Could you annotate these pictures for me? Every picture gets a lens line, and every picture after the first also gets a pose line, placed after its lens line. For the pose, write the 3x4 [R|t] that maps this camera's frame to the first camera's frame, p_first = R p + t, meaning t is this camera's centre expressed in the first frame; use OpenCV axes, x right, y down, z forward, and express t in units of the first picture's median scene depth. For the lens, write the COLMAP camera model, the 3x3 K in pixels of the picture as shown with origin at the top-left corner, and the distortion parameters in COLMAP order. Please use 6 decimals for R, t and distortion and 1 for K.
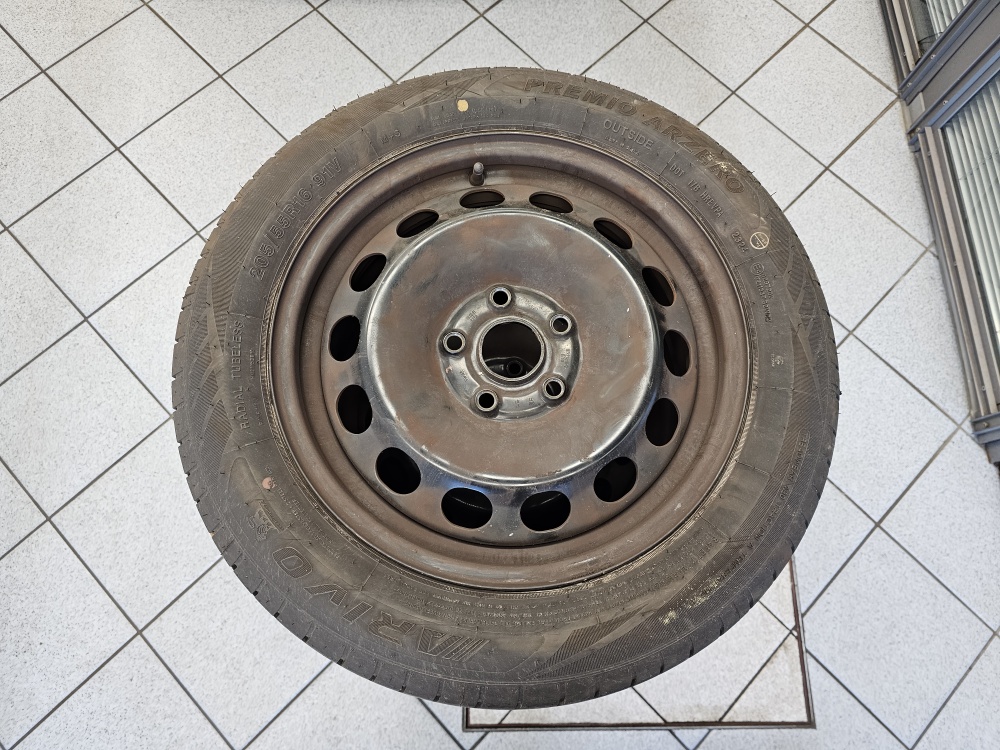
lens RADIAL K [[670.5, 0, 498.8], [0, 670.5, 366.4], [0, 0, 1]] dist [0.060286, -0.049249]
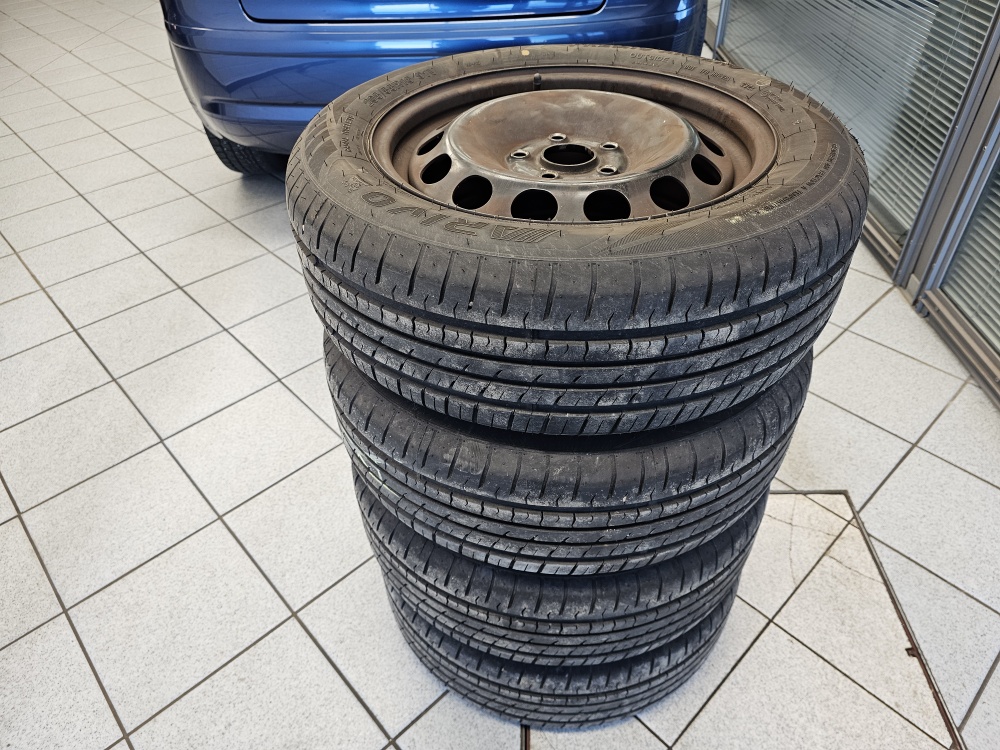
lens RADIAL K [[670.5, 0, 499.2], [0, 670.5, 373.1], [0, 0, 1]] dist [0.060286, -0.049249]
pose [[0.998079, -0.022524, -0.057709, -0.020411], [-0.012454, 0.839589, -0.543080, 0.446686], [0.060685, 0.542756, 0.837696, 0.097436]]
